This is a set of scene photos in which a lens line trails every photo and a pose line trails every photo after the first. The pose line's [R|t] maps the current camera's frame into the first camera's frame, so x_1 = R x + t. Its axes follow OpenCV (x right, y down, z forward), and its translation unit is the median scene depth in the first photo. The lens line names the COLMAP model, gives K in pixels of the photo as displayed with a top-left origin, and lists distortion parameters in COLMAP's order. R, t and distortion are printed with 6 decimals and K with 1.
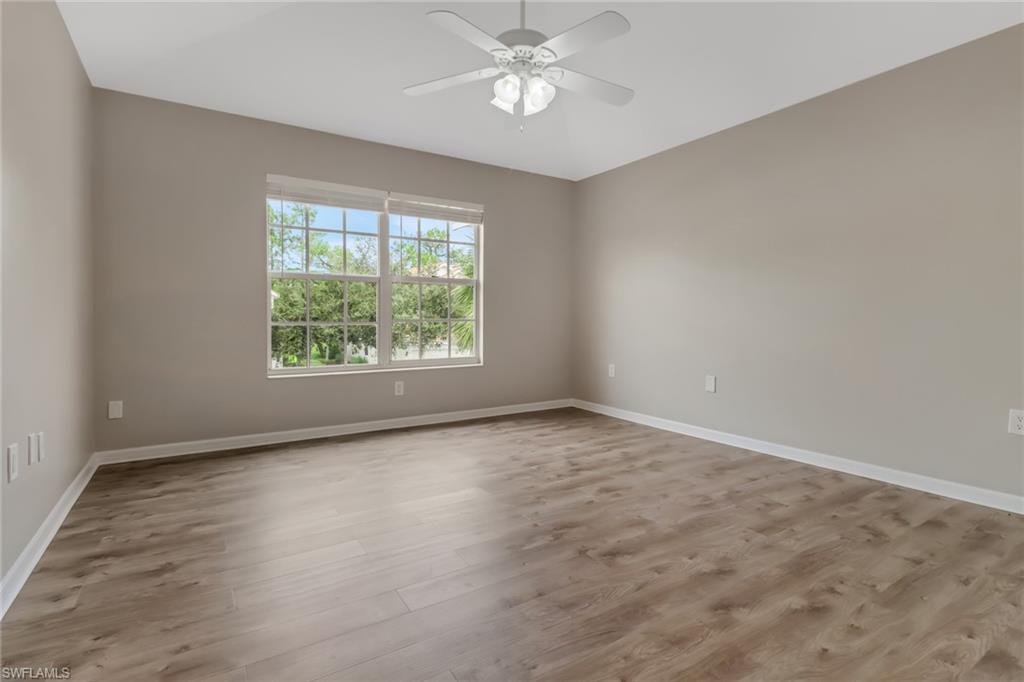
lens RADIAL K [[484.0, 0, 508.1], [0, 484.0, 320.4], [0, 0, 1]] dist [0.018759, -0.012905]
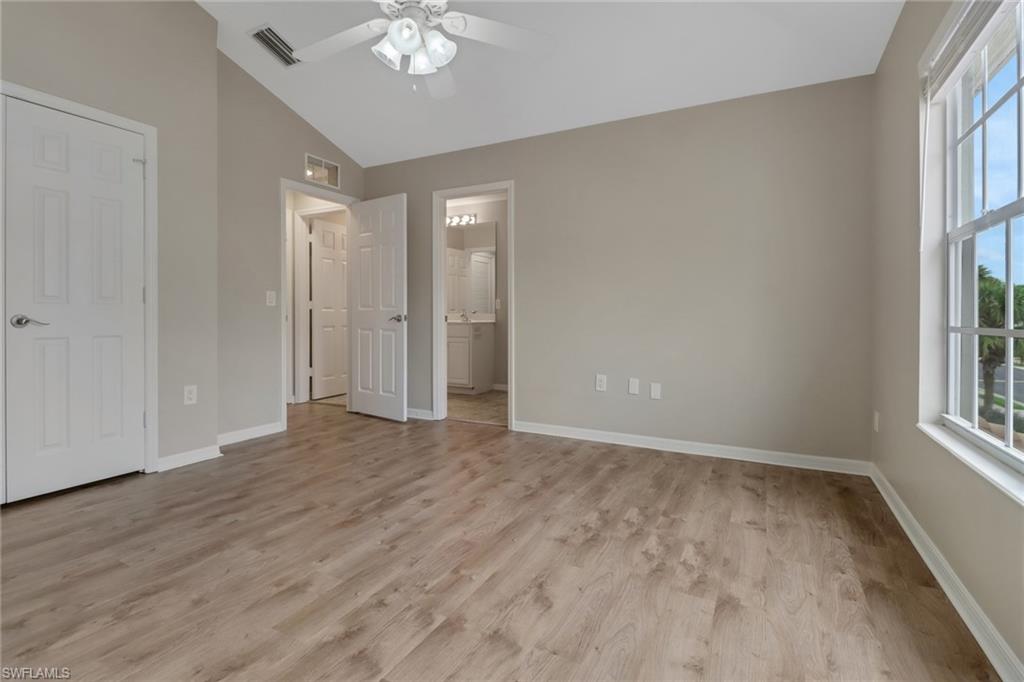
lens RADIAL K [[484.0, 0, 508.1], [0, 484.0, 320.4], [0, 0, 1]] dist [0.018759, -0.012905]
pose [[-0.869690, -0.000938, -0.493597, 0.314771], [-0.007722, 0.999902, 0.011706, -0.014910], [0.493538, 0.013992, -0.869612, 1.920712]]
